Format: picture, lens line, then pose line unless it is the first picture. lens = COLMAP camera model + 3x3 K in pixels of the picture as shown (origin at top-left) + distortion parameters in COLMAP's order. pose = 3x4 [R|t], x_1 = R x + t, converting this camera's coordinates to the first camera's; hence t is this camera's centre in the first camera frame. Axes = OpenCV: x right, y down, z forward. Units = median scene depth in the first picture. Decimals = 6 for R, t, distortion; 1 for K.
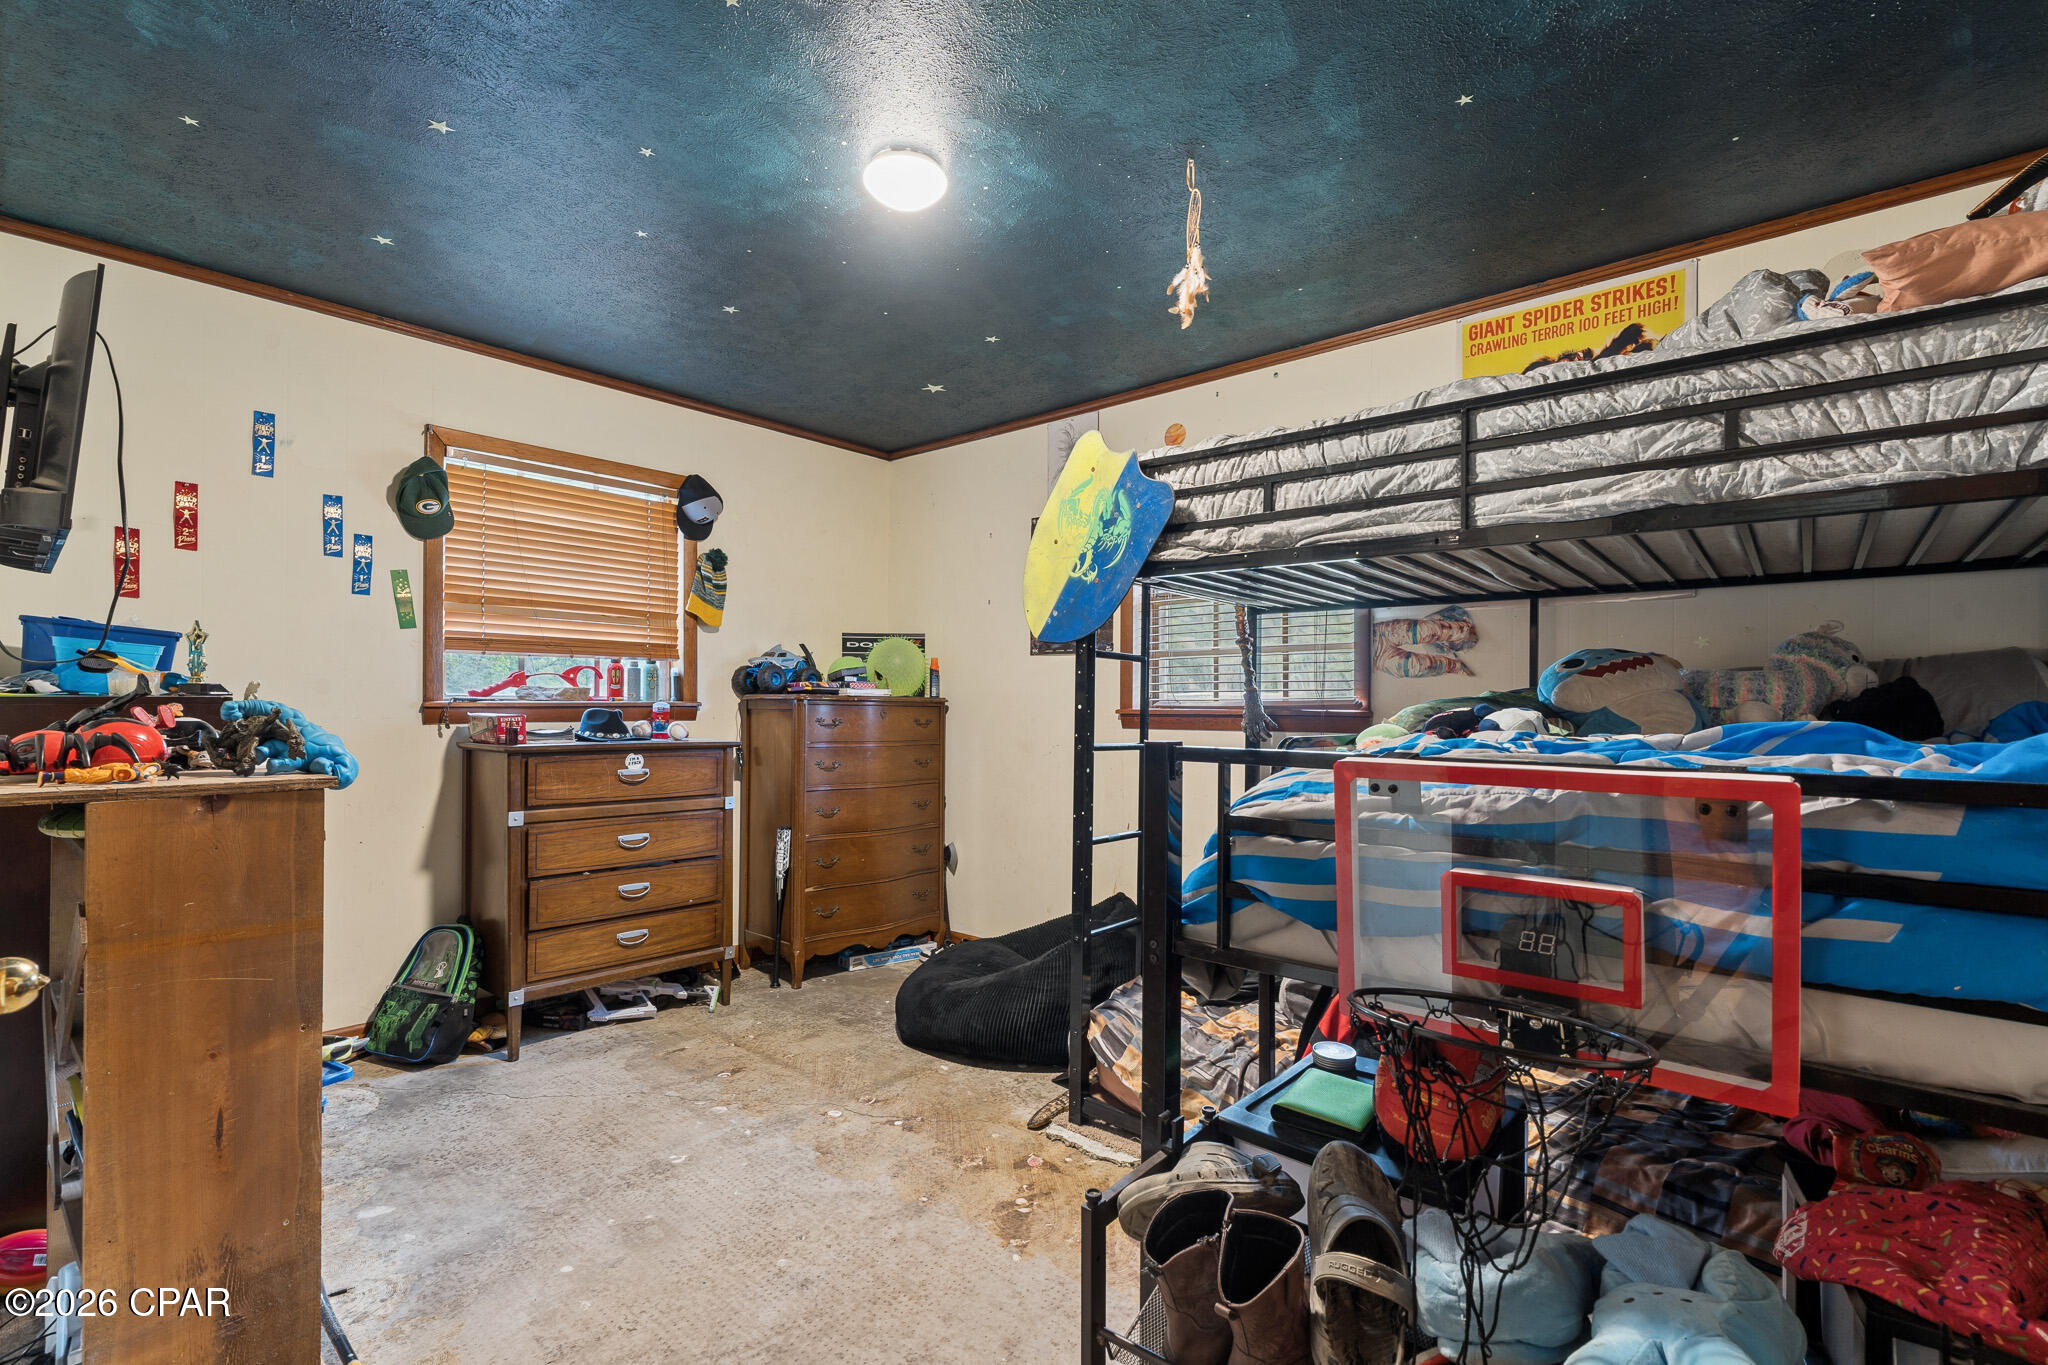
lens RADIAL K [[938.4, 0, 1017.7], [0, 938.4, 709.3], [0, 0, 1]] dist [-0.000219, 0.000921]
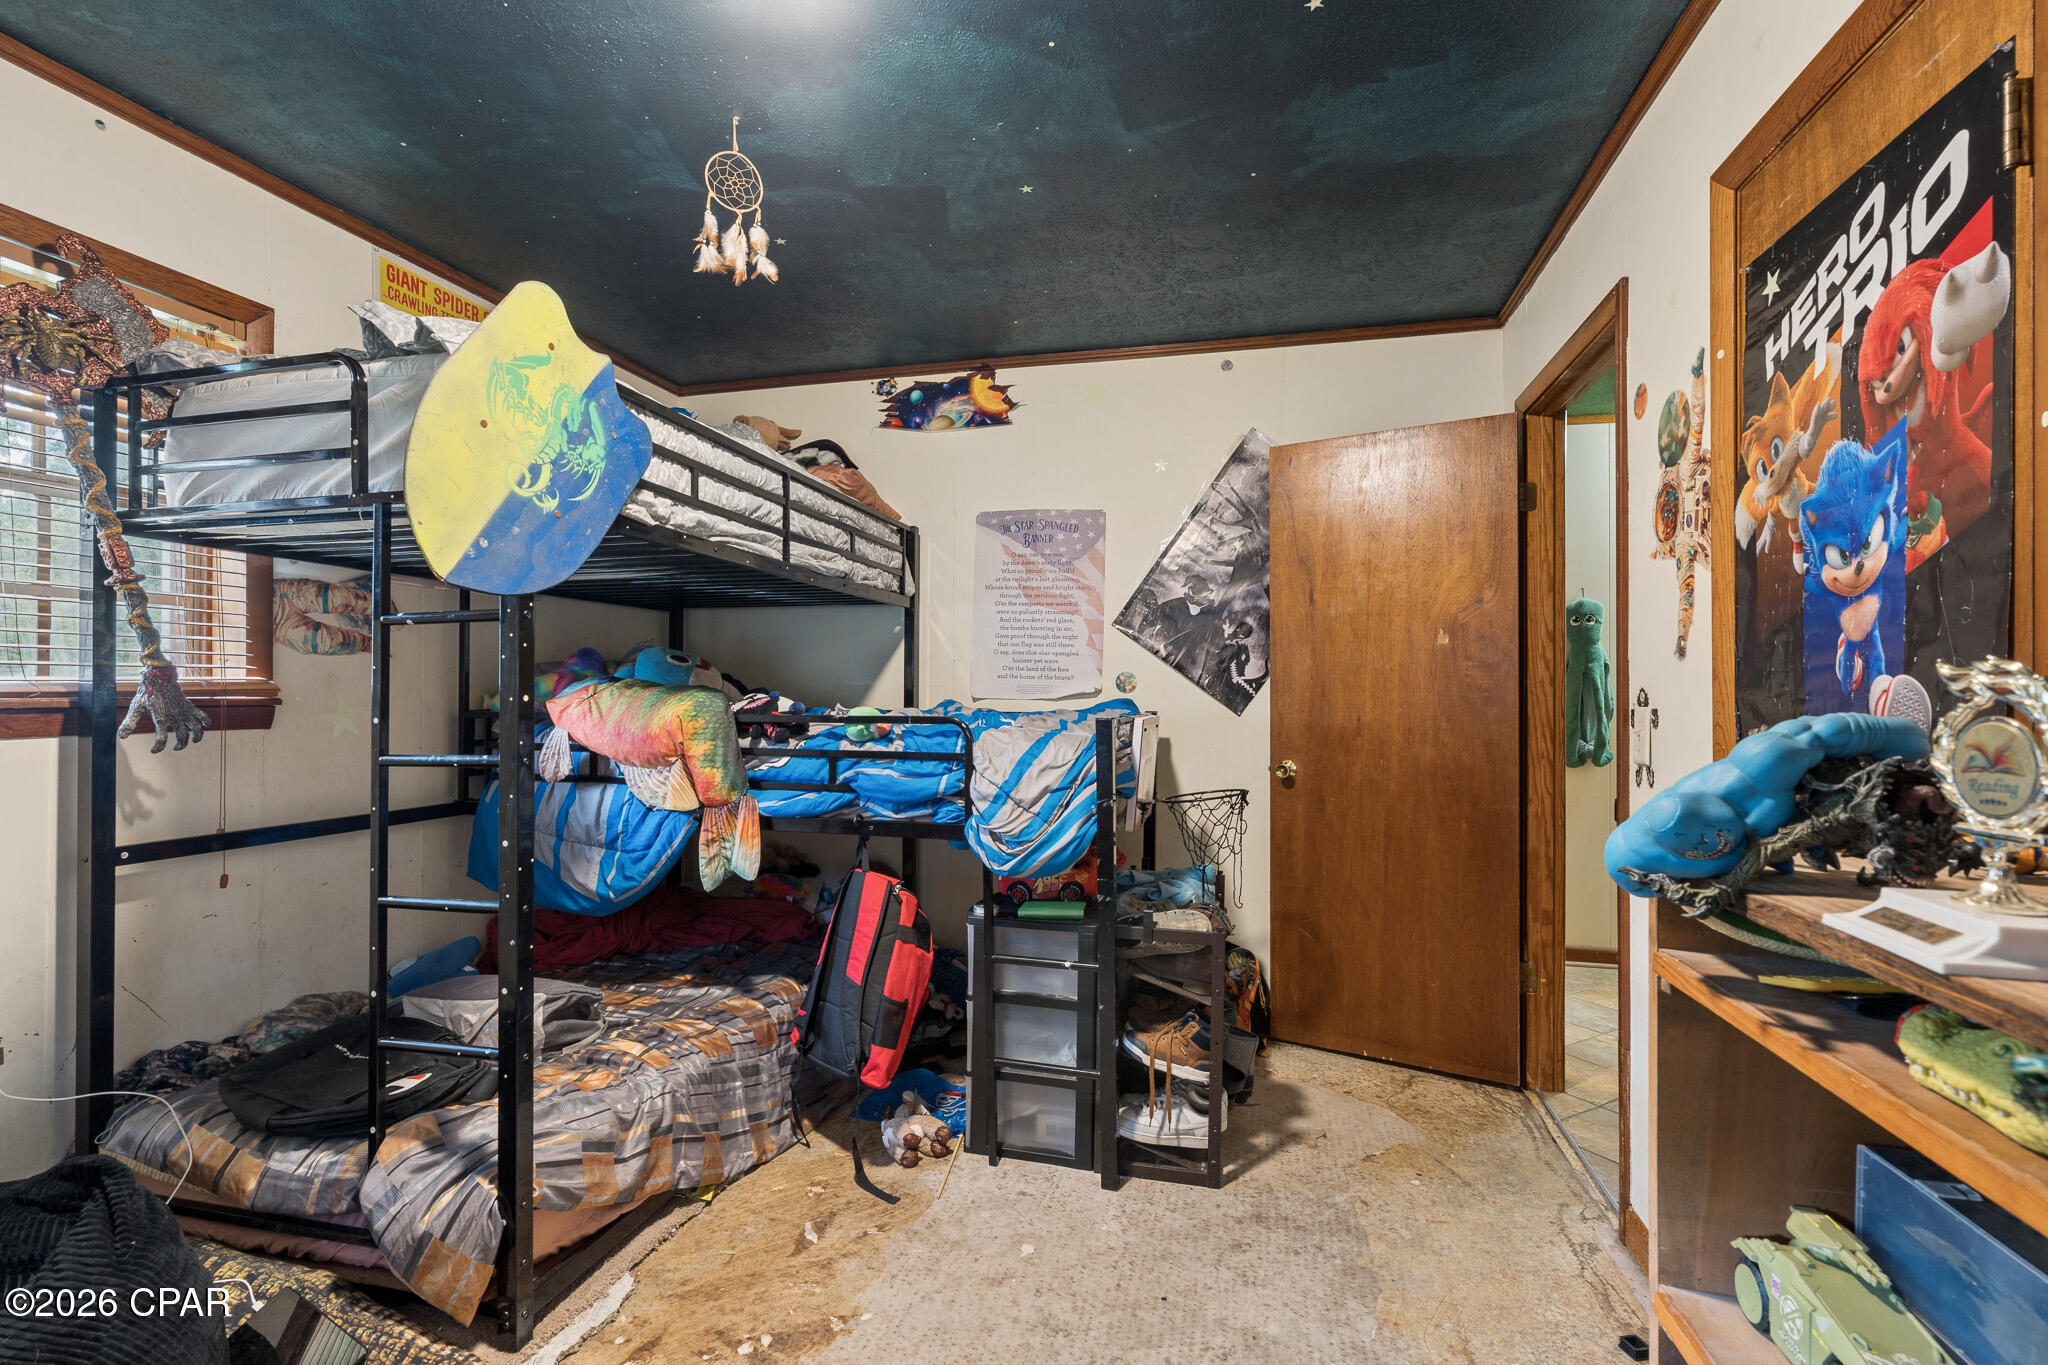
lens RADIAL K [[947.3, 0, 1024.0], [0, 947.3, 682.5], [0, 0, 1]] dist [0.001254, 0.000413]
pose [[-0.470955, -0.002360, 0.882154, -0.667704], [-0.002413, 0.999996, 0.001387, -0.015171], [-0.882154, -0.001475, -0.470959, 0.997730]]
